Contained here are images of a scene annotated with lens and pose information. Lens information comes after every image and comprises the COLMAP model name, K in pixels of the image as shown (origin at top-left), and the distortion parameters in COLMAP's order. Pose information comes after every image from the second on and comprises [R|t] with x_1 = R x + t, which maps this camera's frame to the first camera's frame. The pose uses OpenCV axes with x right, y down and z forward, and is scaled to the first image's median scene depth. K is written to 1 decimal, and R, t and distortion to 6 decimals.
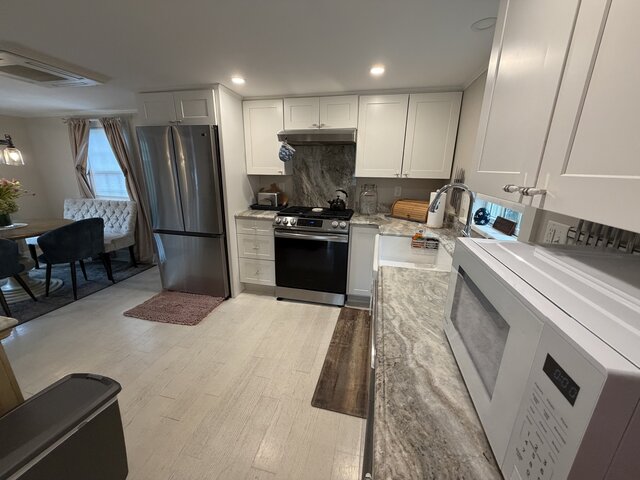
lens RADIAL K [[252.6, 0, 320.0], [0, 252.6, 240.0], [0, 0, 1]] dist [0.001214, 0.000197]
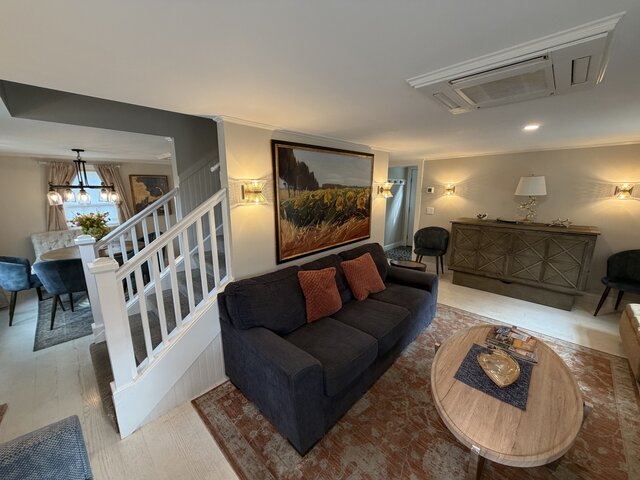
lens RADIAL K [[252.6, 0, 320.0], [0, 252.6, 240.0], [0, 0, 1]] dist [0.001214, 0.000197]
pose [[0.515030, -0.195354, 0.834614, -1.790647], [0.242109, 0.967190, 0.076983, 0.098127], [-0.822269, 0.162419, 0.545429, -0.762421]]
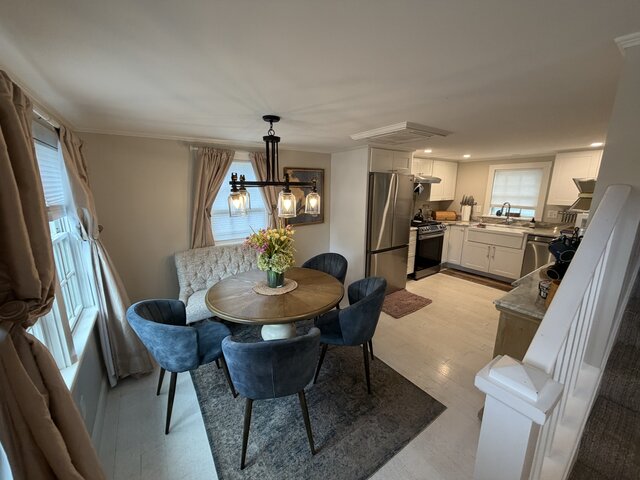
lens RADIAL K [[252.6, 0, 320.0], [0, 252.6, 240.0], [0, 0, 1]] dist [0.001214, 0.000197]
pose [[0.671774, -0.171223, 0.720696, -1.747336], [0.209730, 0.977073, 0.036639, -0.200898], [-0.710446, 0.126539, 0.692283, 0.323949]]
